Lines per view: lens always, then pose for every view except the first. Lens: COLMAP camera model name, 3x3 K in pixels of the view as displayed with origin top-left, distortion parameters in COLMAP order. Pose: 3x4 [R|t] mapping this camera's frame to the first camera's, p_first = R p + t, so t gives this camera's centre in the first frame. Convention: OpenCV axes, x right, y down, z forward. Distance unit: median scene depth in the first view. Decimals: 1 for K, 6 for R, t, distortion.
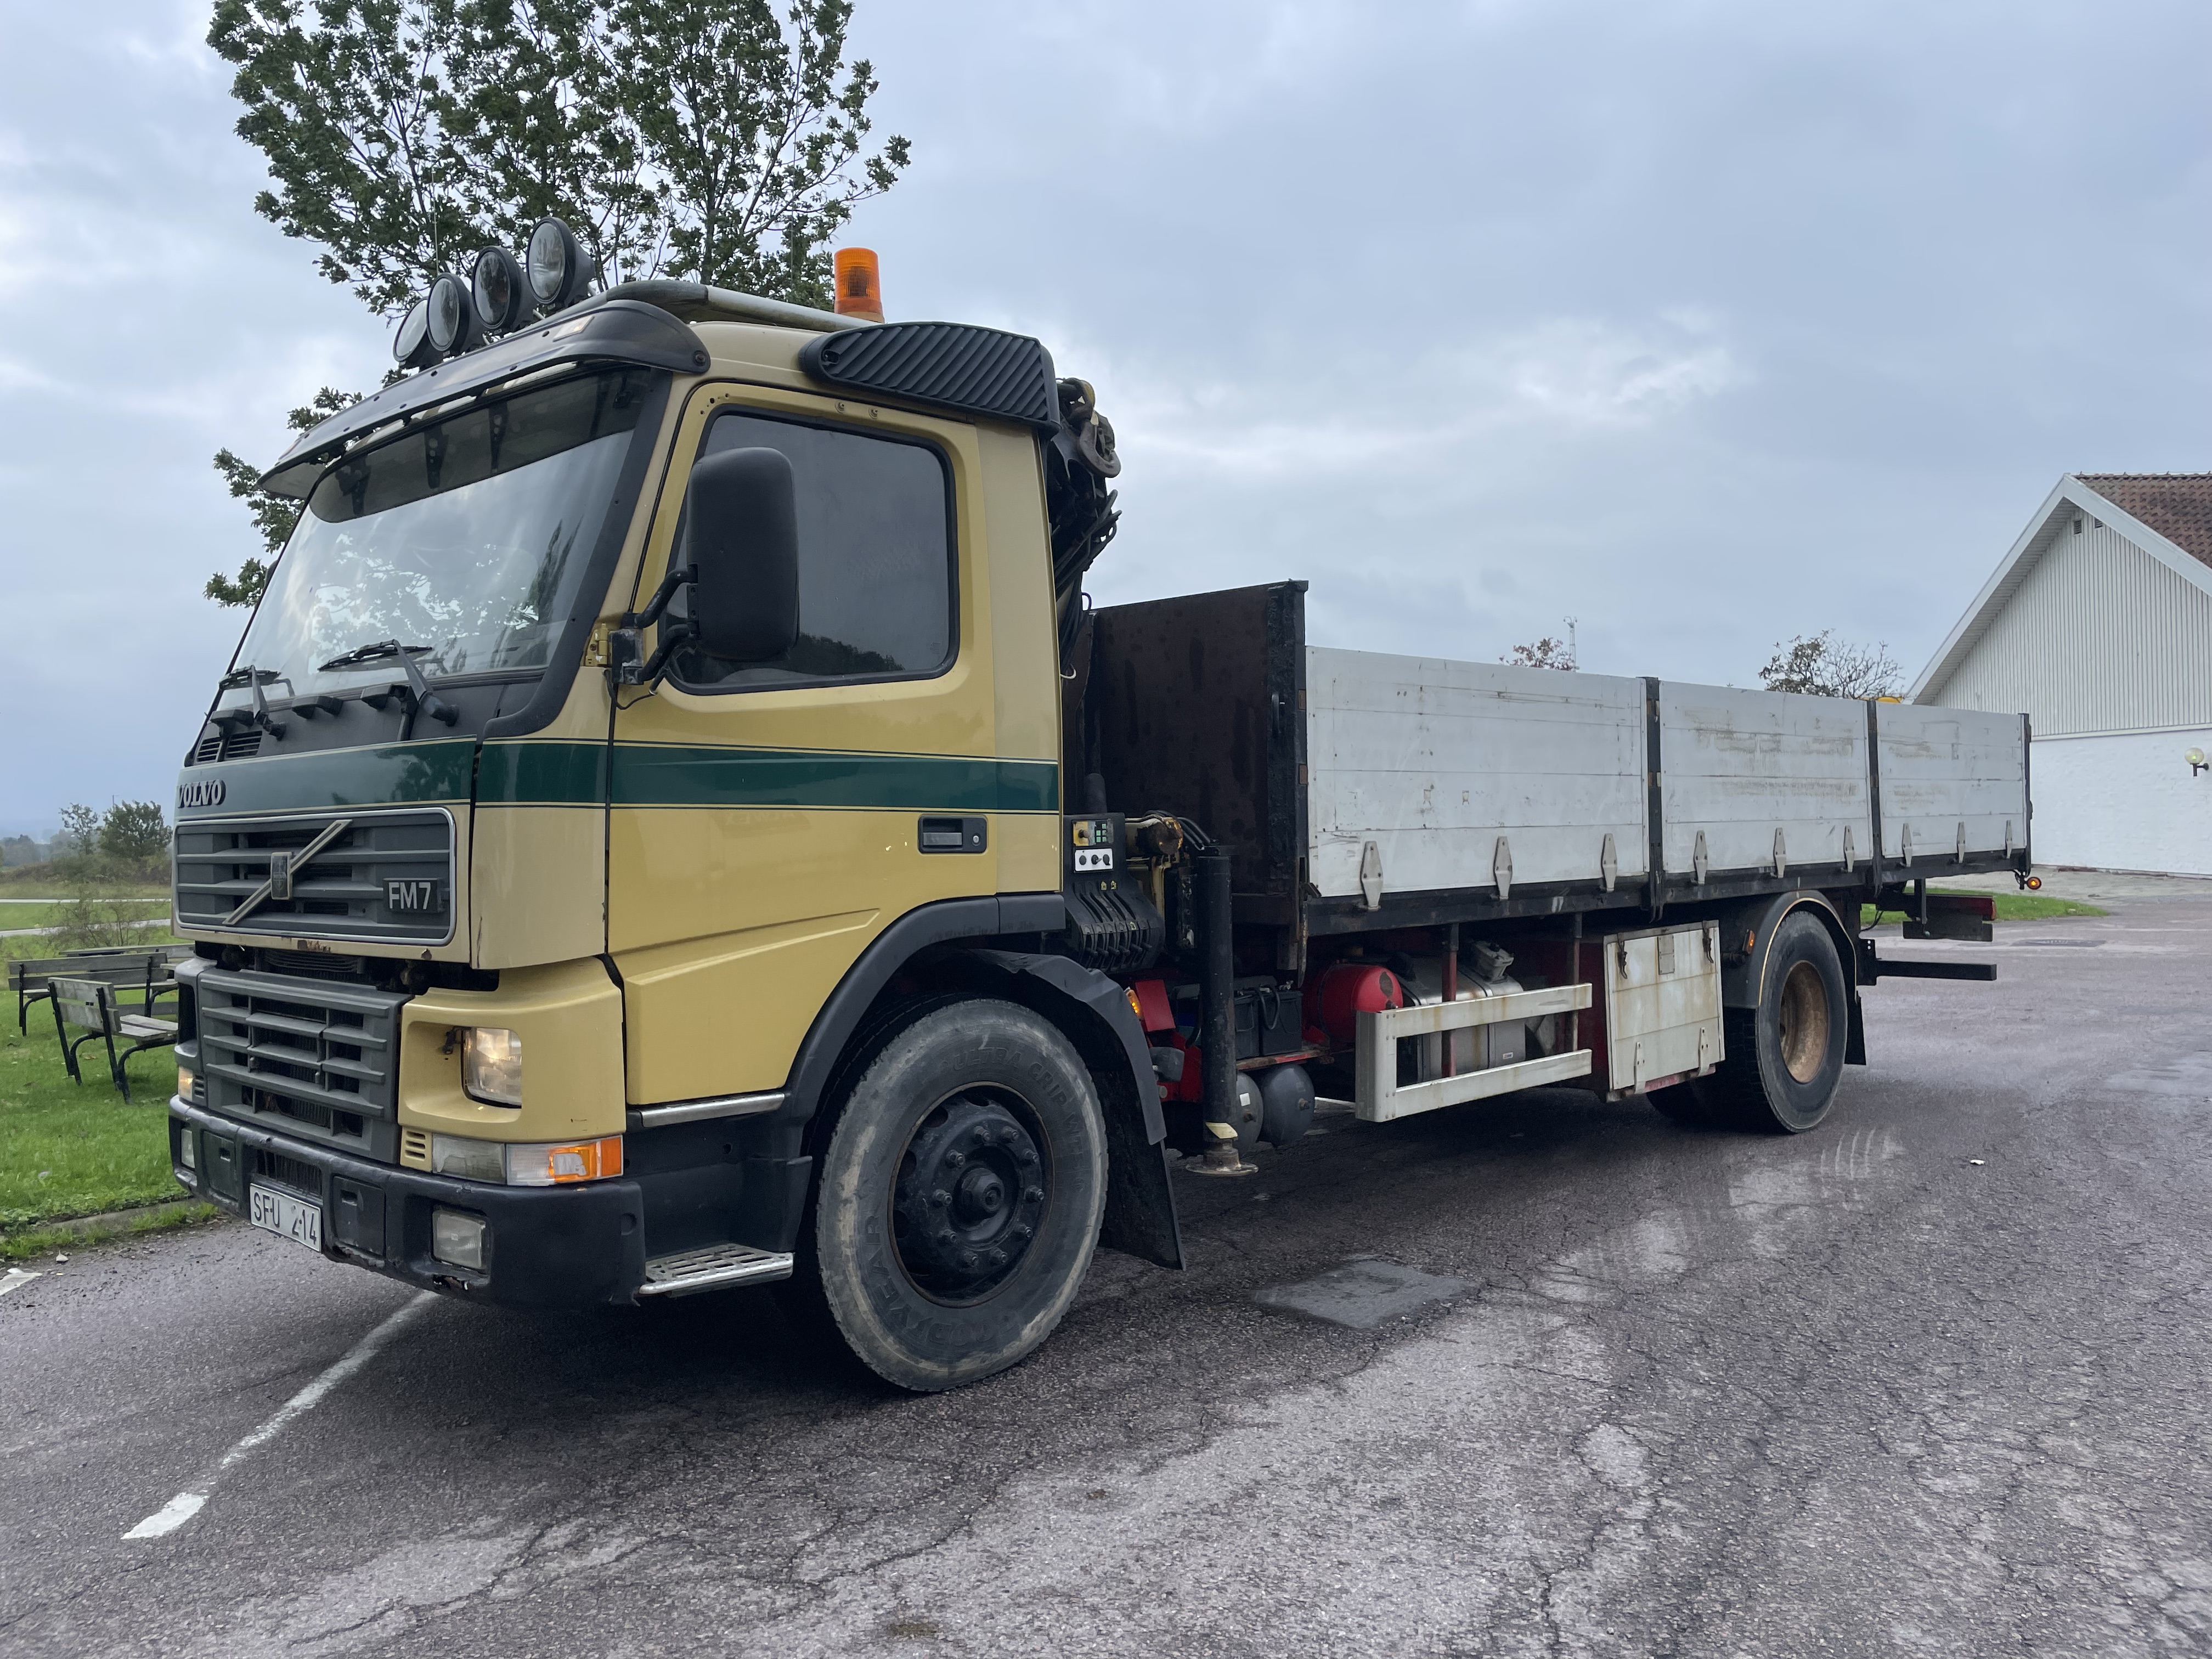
lens RADIAL K [[1677.6, 0, 1064.4], [0, 1677.6, 809.2], [0, 0, 1]] dist [0.084774, -0.108095]
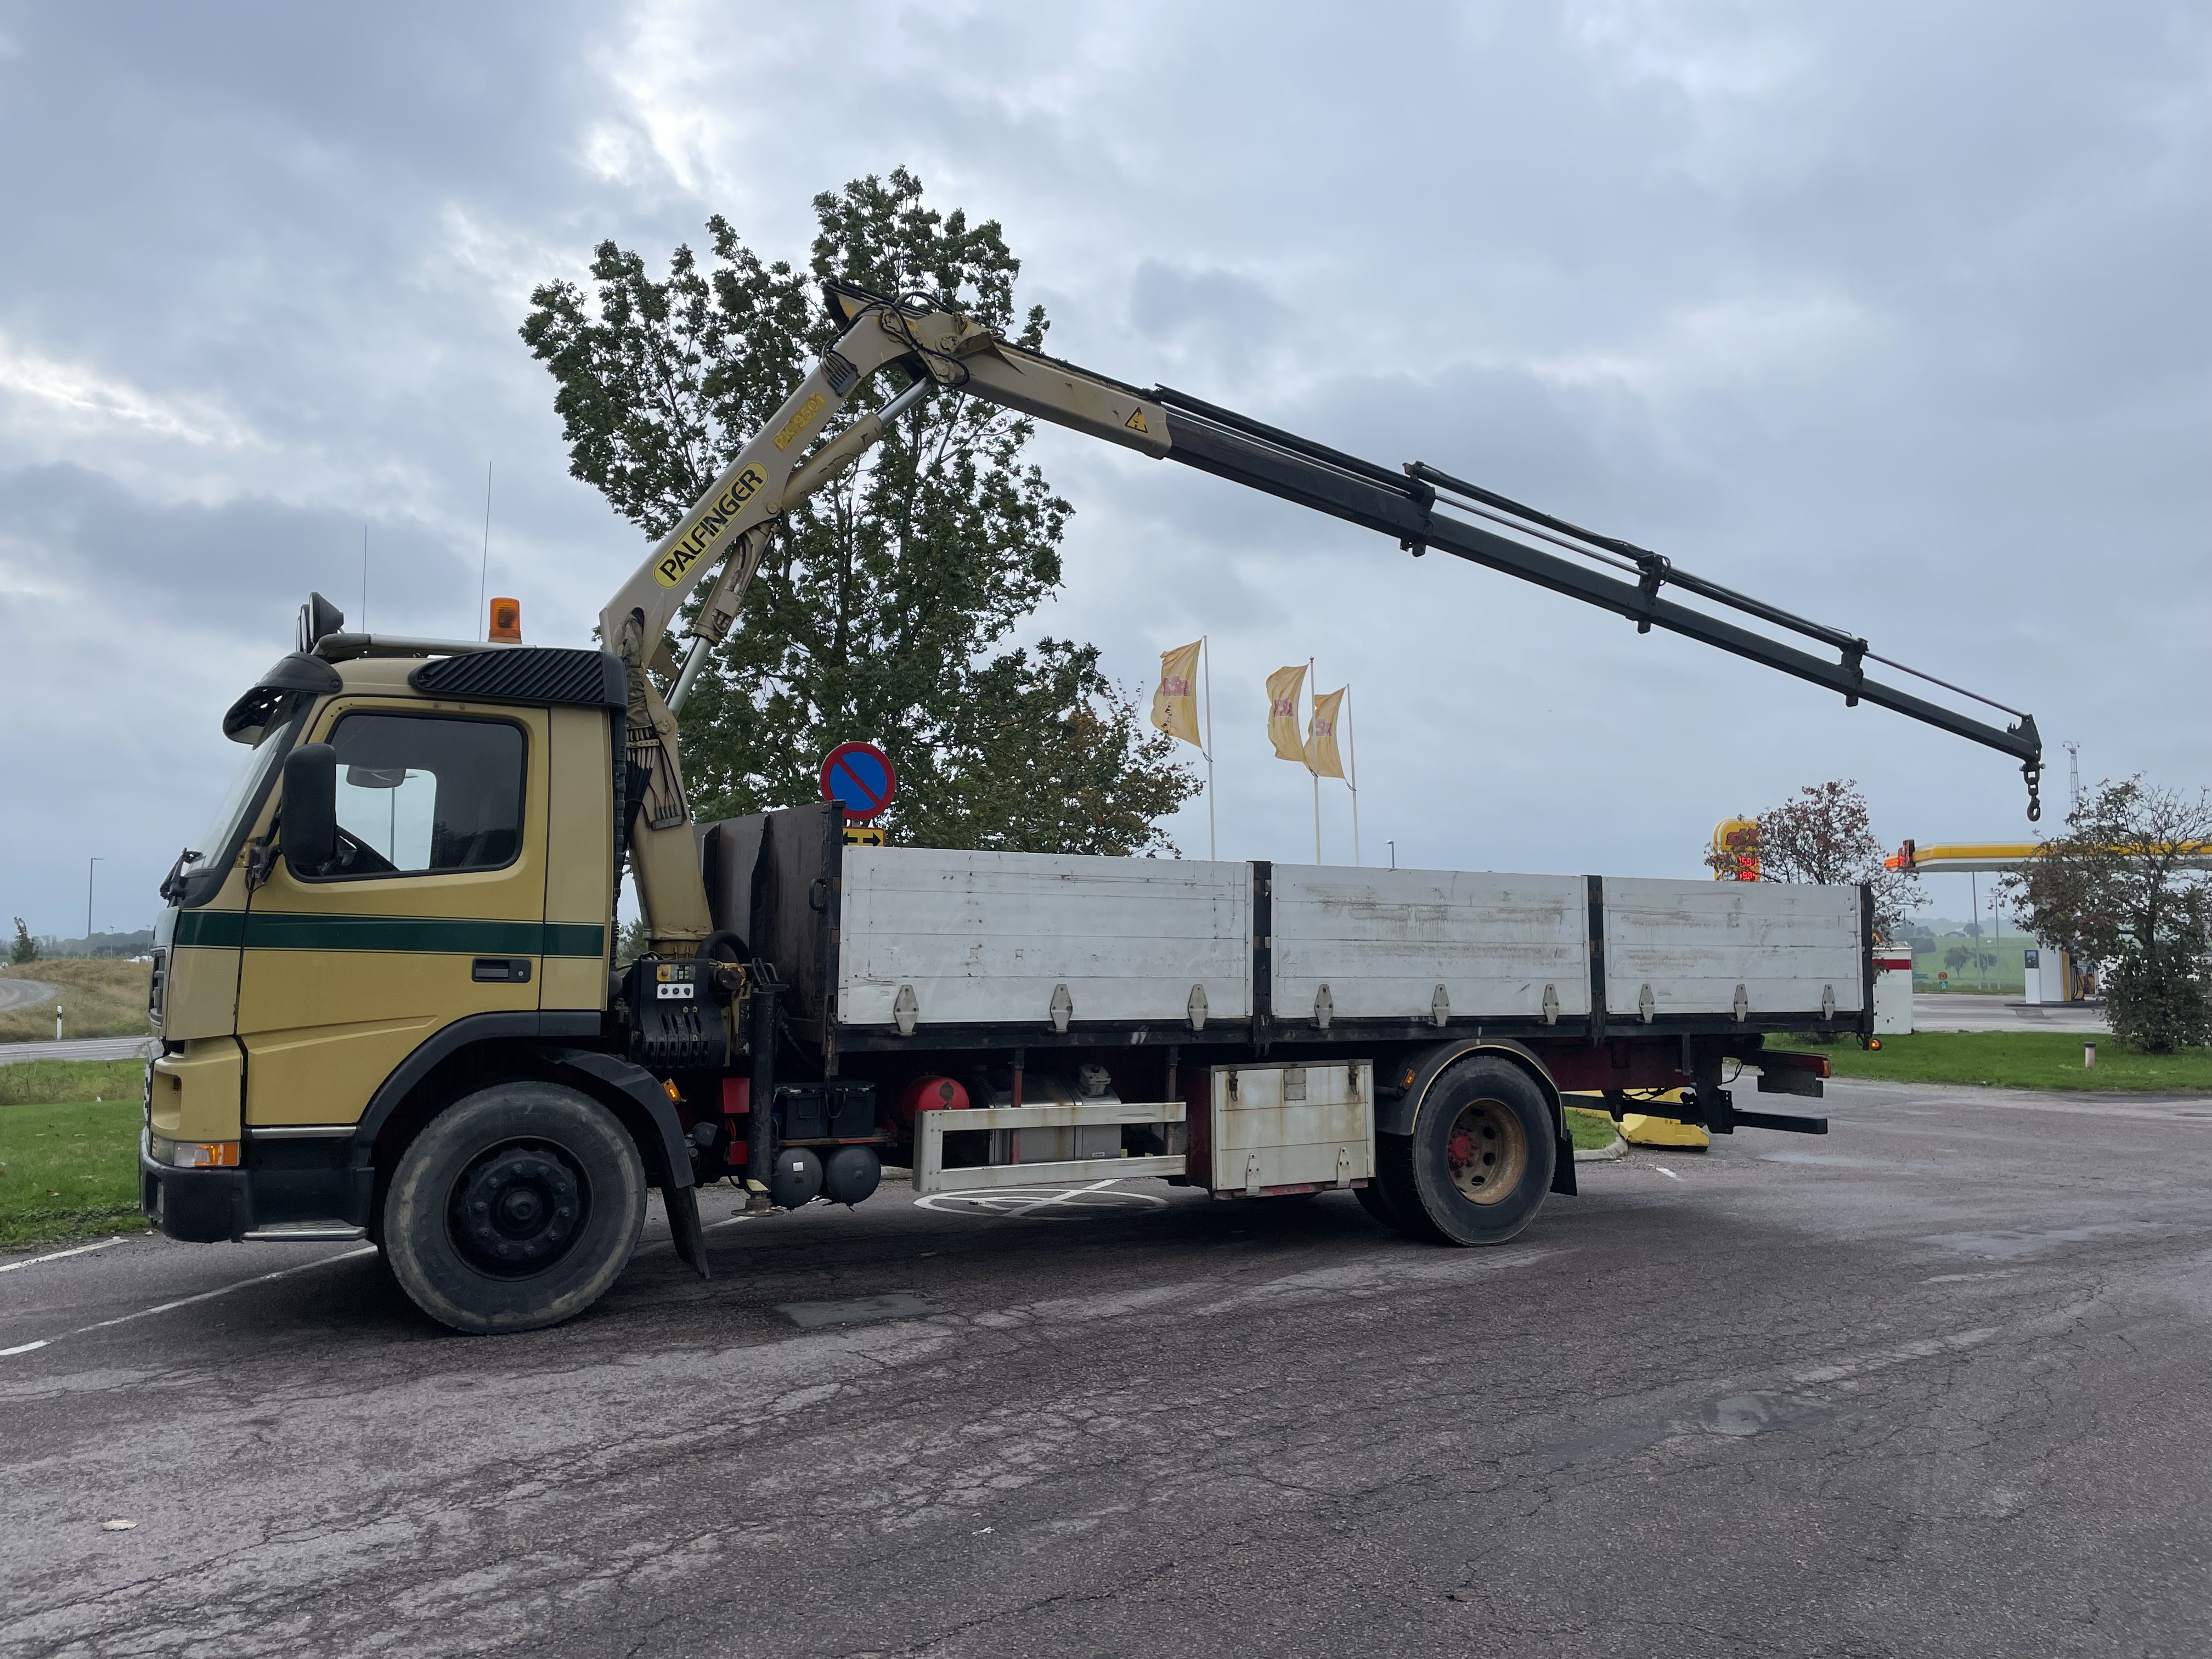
lens RADIAL K [[1687.9, 0, 1106.0], [0, 1687.9, 829.5], [0, 0, 1]] dist [0.024222, -0.006030]
pose [[0.967212, 0.009444, -0.253795, 0.831162], [-0.024746, 0.998058, -0.057168, -0.039966], [0.252762, 0.061573, 0.965567, -0.365964]]
